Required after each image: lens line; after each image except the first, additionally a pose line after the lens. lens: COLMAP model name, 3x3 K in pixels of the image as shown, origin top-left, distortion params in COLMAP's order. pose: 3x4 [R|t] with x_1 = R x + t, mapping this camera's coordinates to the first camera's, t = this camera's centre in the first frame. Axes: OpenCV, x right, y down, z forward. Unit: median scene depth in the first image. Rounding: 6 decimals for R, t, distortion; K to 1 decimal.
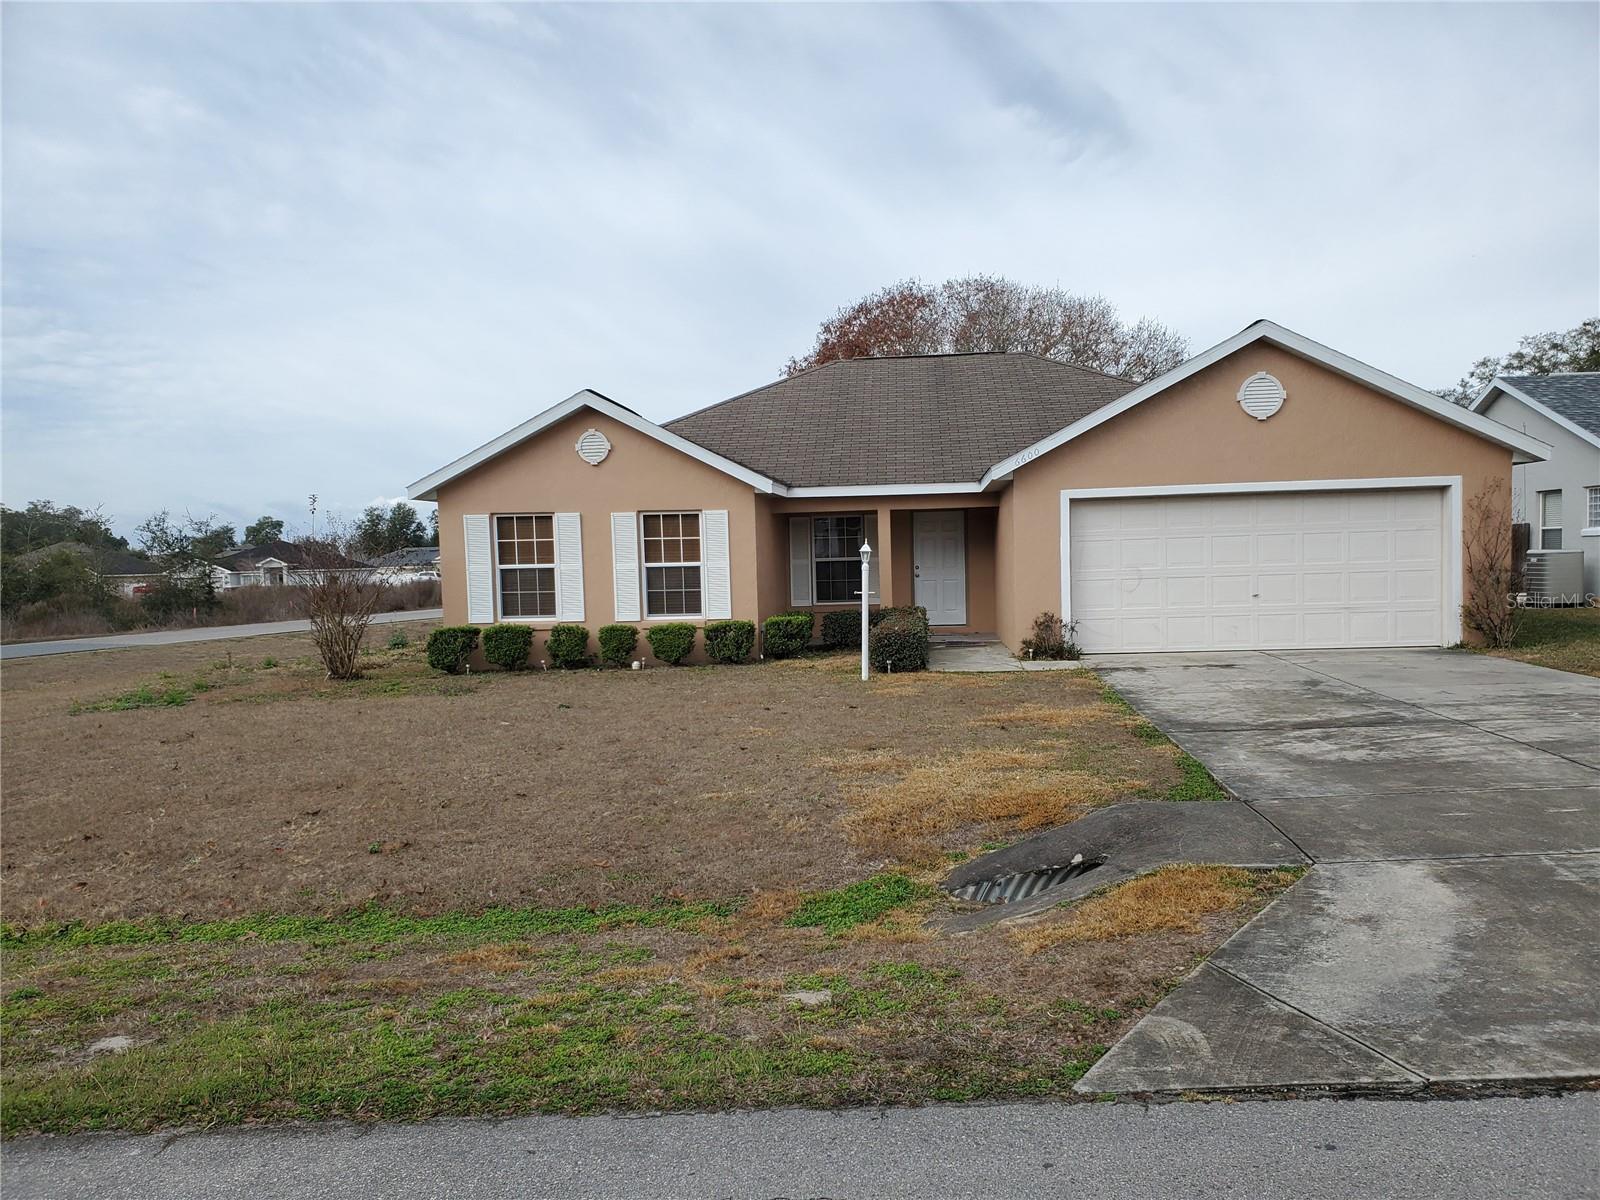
lens RADIAL K [[1322.9, 0, 802.5], [0, 1322.9, 607.2], [0, 0, 1]] dist [0.109464, 0.000947]
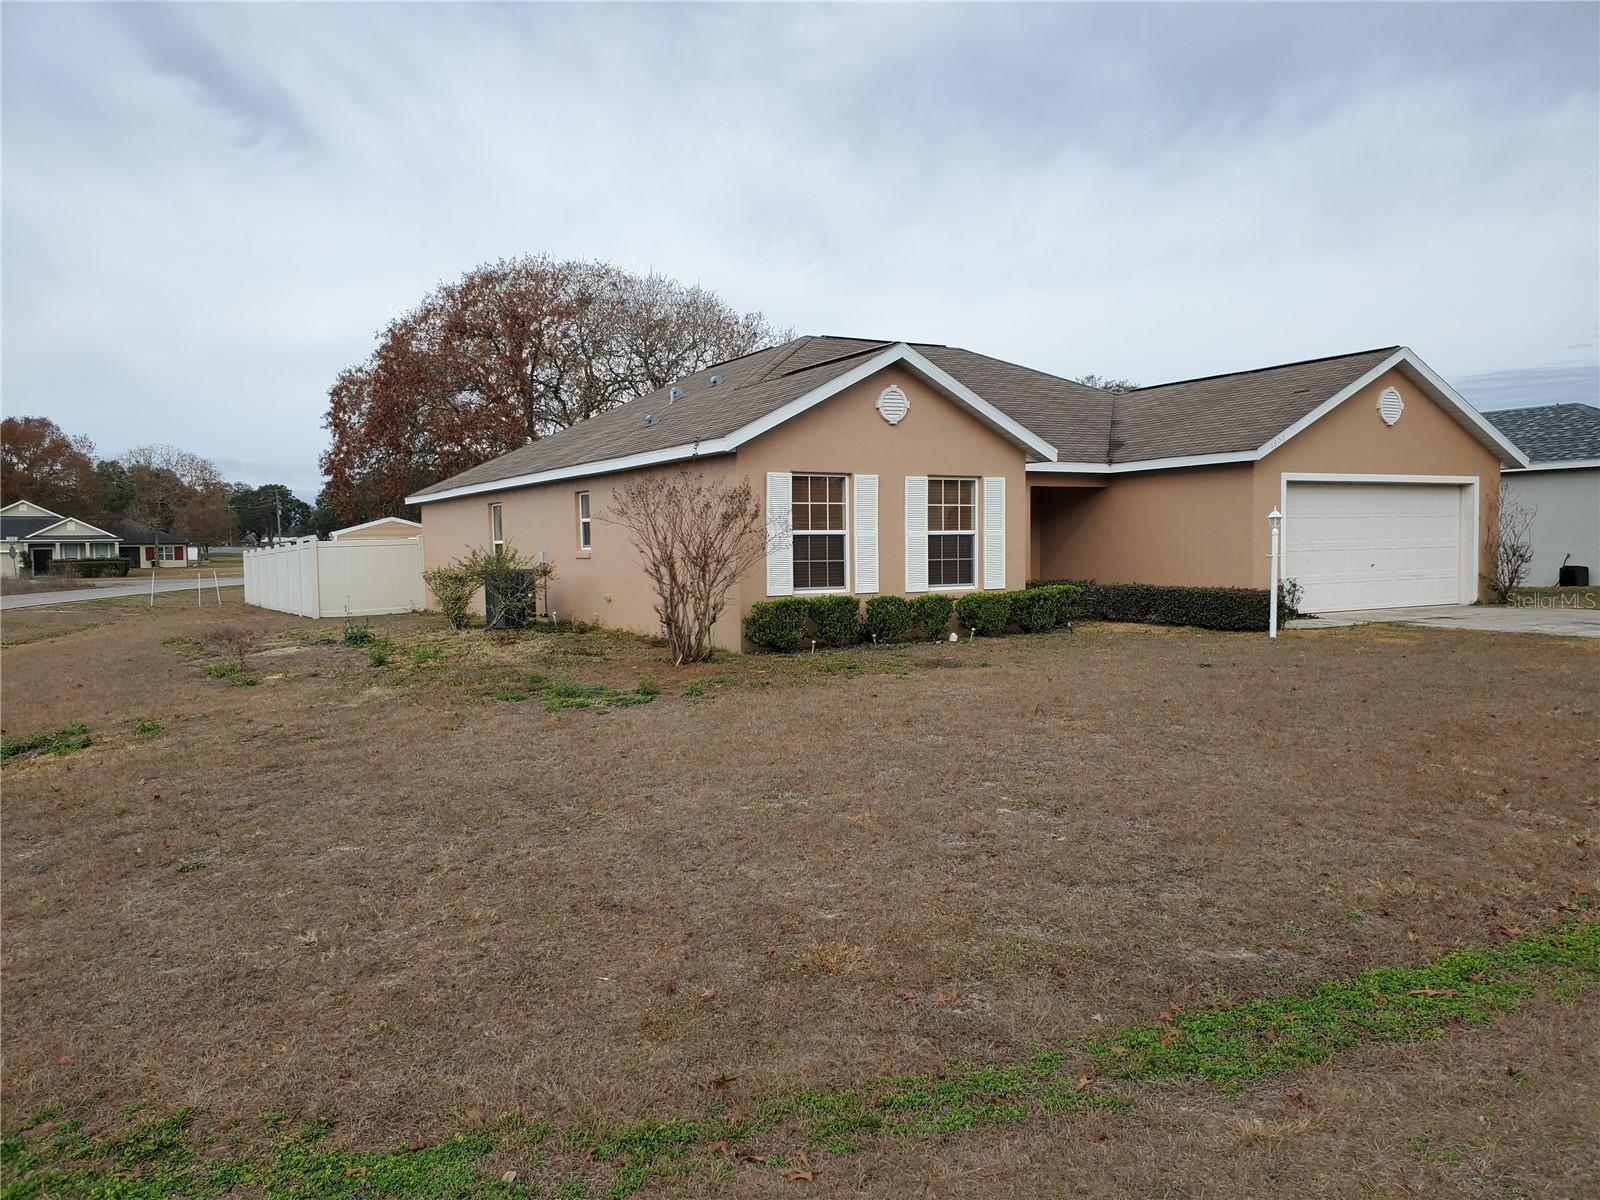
lens RADIAL K [[1256.0, 0, 799.5], [0, 1256.0, 605.0], [0, 0, 1]] dist [0.025051, -0.002684]
pose [[0.823727, -0.014692, 0.566796, -0.708116], [0.010359, 0.999887, 0.010864, 0.009371], [-0.566892, -0.003077, 0.823786, 0.310930]]
